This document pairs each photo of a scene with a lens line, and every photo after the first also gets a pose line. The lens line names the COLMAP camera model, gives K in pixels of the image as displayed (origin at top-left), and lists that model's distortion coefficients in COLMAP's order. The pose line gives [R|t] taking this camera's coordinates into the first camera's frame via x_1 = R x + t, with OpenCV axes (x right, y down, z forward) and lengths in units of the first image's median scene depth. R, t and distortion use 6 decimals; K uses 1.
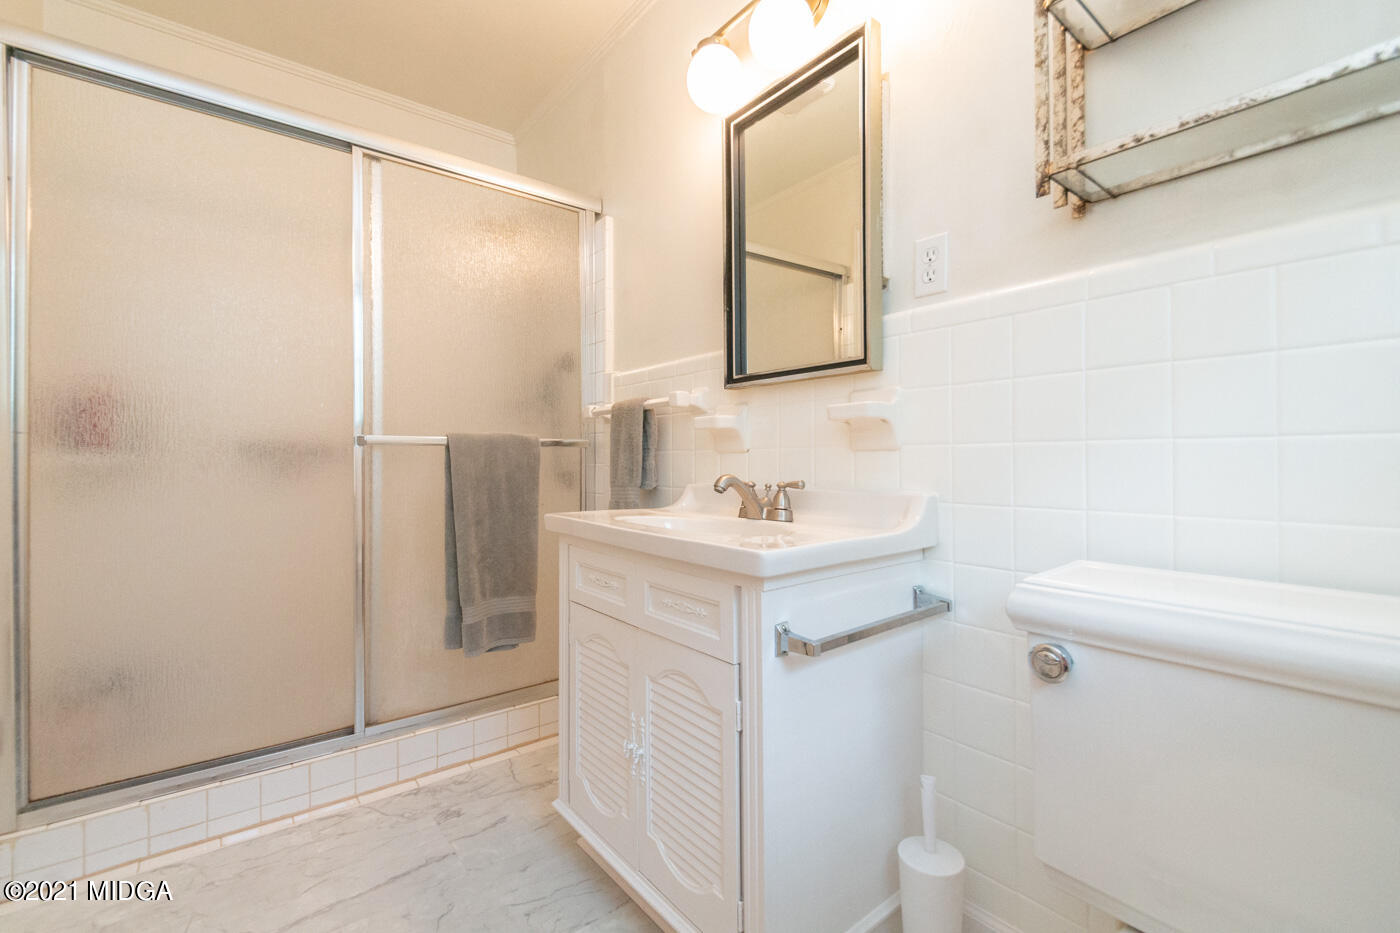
lens RADIAL K [[619.3, 0, 700.0], [0, 619.3, 466.5], [0, 0, 1]] dist [0.001416, 0.000166]
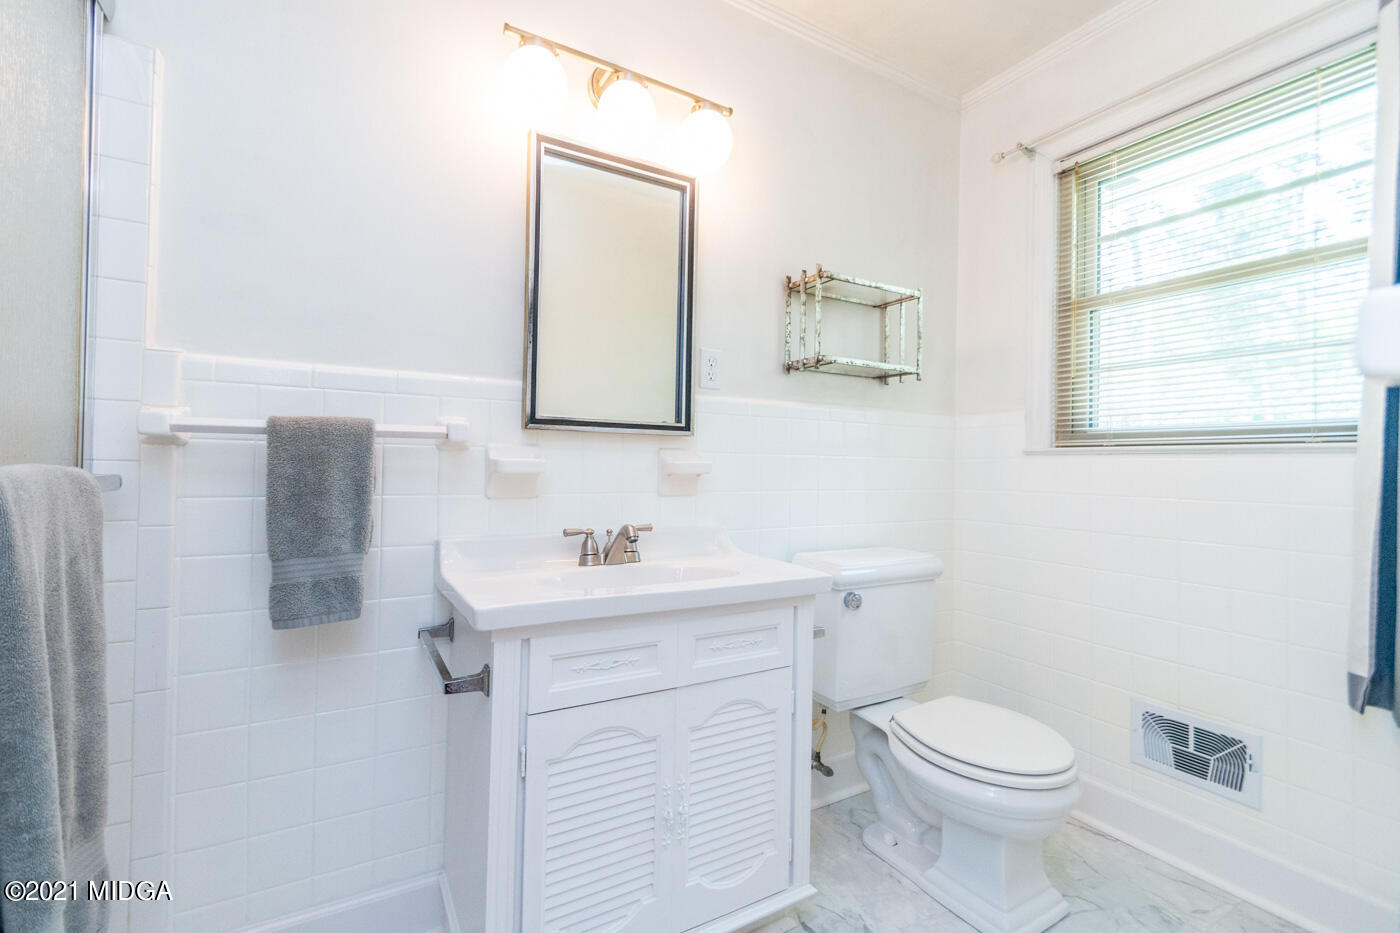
lens RADIAL K [[611.1, 0, 700.0], [0, 611.1, 466.5], [0, 0, 1]] dist [0.011026, -0.000196]
pose [[0.138284, 0.002715, 0.990389, -1.013194], [-0.005588, 0.999982, -0.001961, -0.087659], [-0.990377, -0.005263, 0.138297, 0.789574]]
